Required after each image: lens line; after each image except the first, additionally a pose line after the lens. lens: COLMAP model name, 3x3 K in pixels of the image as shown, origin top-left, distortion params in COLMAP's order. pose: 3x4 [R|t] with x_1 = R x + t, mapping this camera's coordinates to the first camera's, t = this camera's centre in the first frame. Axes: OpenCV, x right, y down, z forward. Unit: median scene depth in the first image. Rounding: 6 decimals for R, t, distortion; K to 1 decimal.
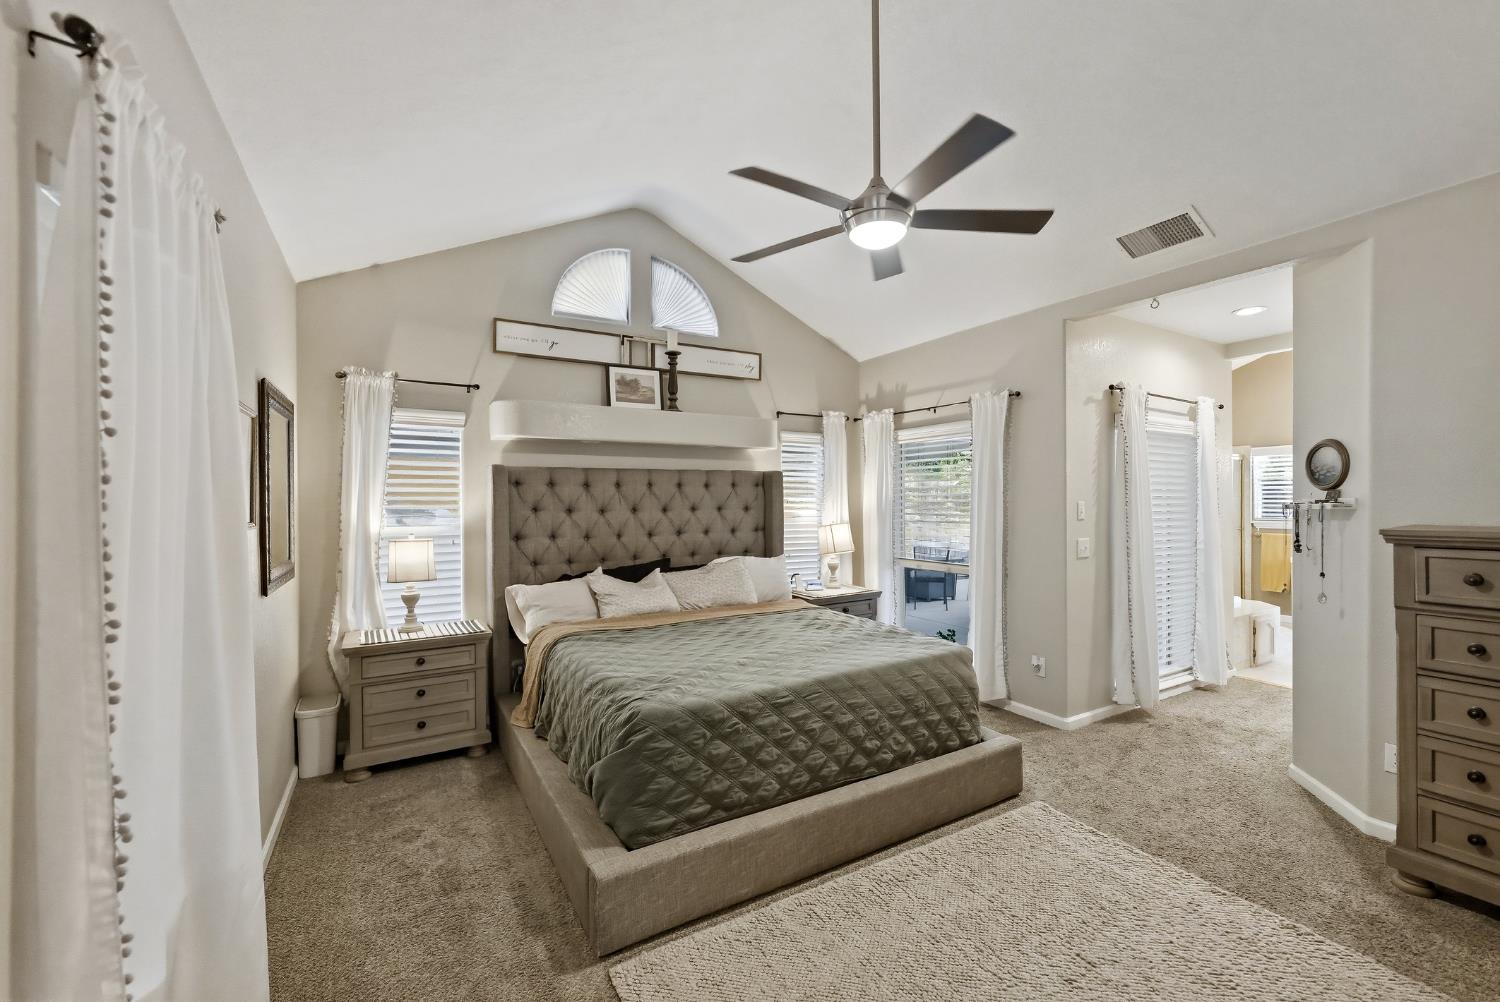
lens RADIAL K [[609.5, 0, 746.4], [0, 609.5, 500.1], [0, 0, 1]] dist [-0.004643, 0.000892]
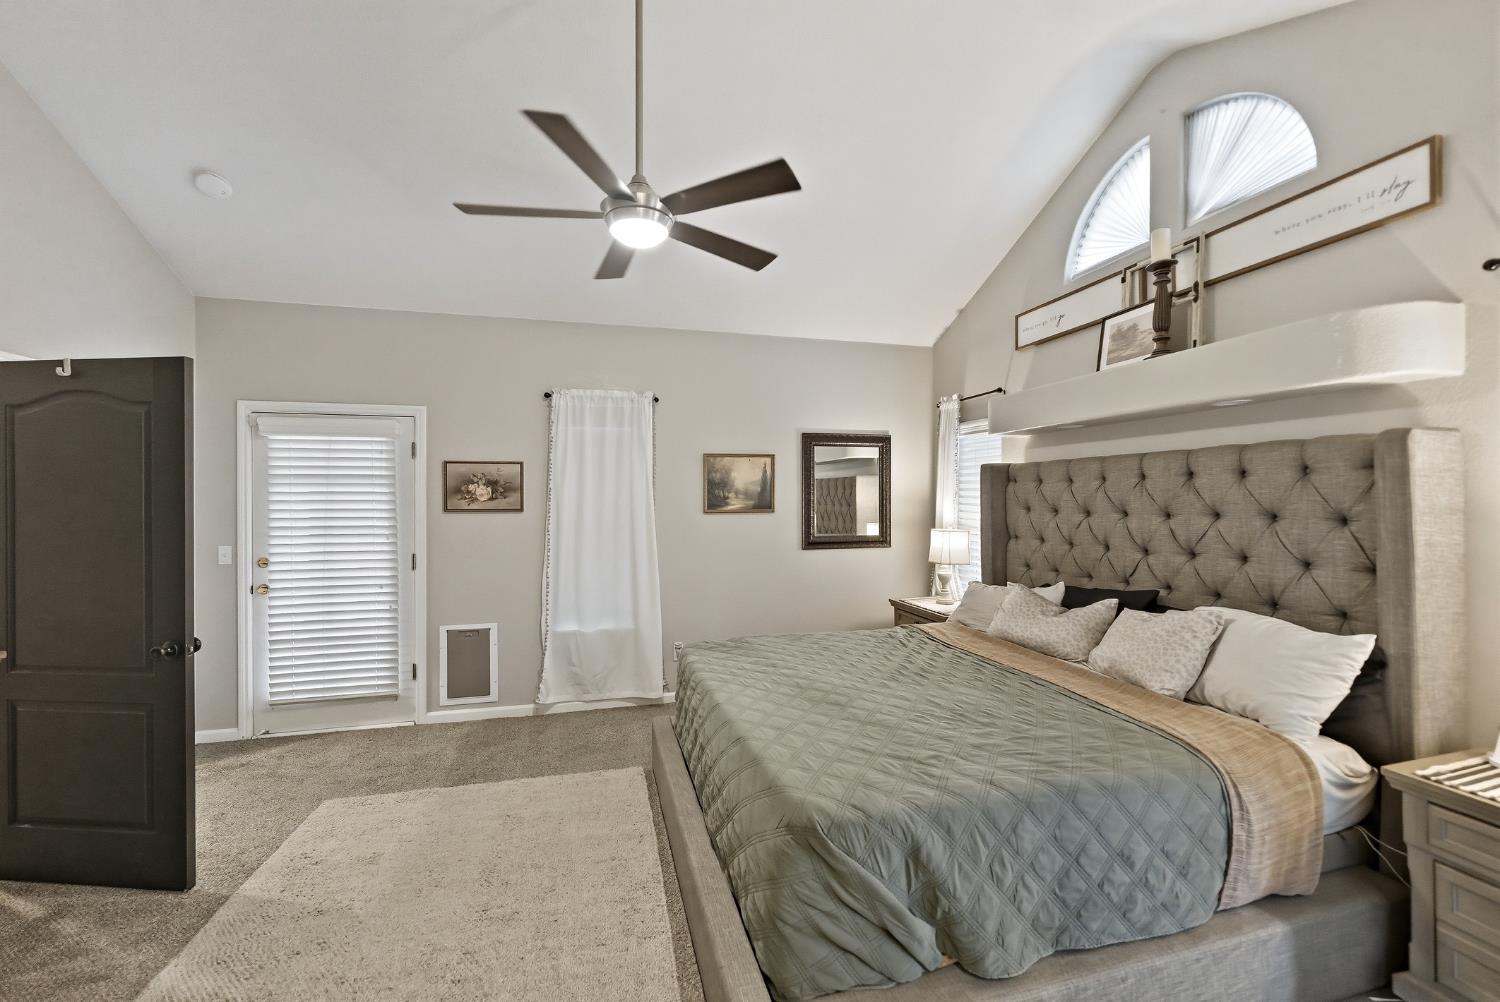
lens RADIAL K [[609.5, 0, 746.0], [0, 609.5, 499.7], [0, 0, 1]] dist [-0.004643, 0.000892]
pose [[-0.270277, 0.009247, -0.962738, 0.606452], [0.006073, 0.999950, 0.007899, -0.006904], [0.962763, -0.003712, -0.270320, 0.760662]]
